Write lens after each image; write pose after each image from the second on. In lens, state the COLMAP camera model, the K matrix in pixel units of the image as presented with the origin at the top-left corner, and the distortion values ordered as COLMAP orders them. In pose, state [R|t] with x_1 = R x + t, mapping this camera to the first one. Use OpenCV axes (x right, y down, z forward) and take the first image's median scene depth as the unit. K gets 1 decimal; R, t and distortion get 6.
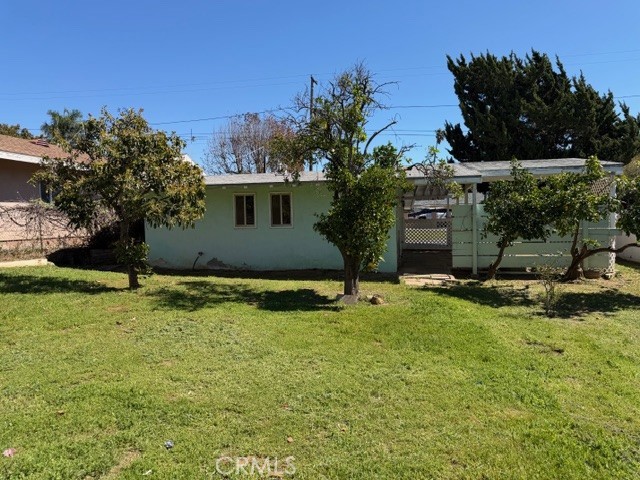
lens RADIAL K [[532.7, 0, 319.2], [0, 532.7, 240.1], [0, 0, 1]] dist [-0.056624, -0.012761]
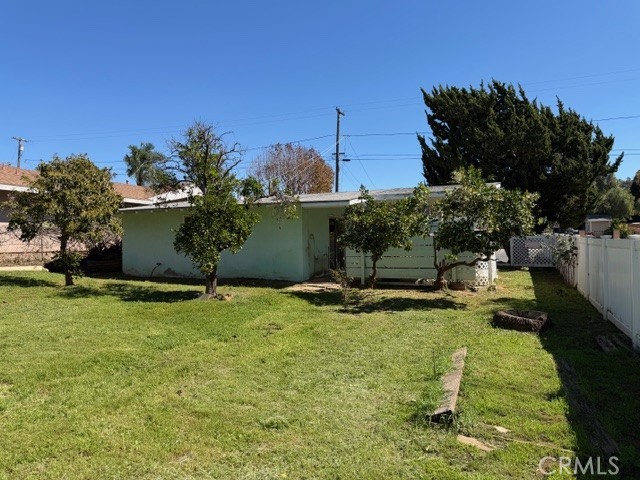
lens RADIAL K [[532.7, 0, 320.8], [0, 532.7, 239.3], [0, 0, 1]] dist [-0.056624, -0.012761]
pose [[0.981726, 0.003032, -0.190275, 0.398540], [-0.011511, 0.998988, -0.043473, 0.016998], [0.189951, 0.044869, 0.980768, -0.155374]]
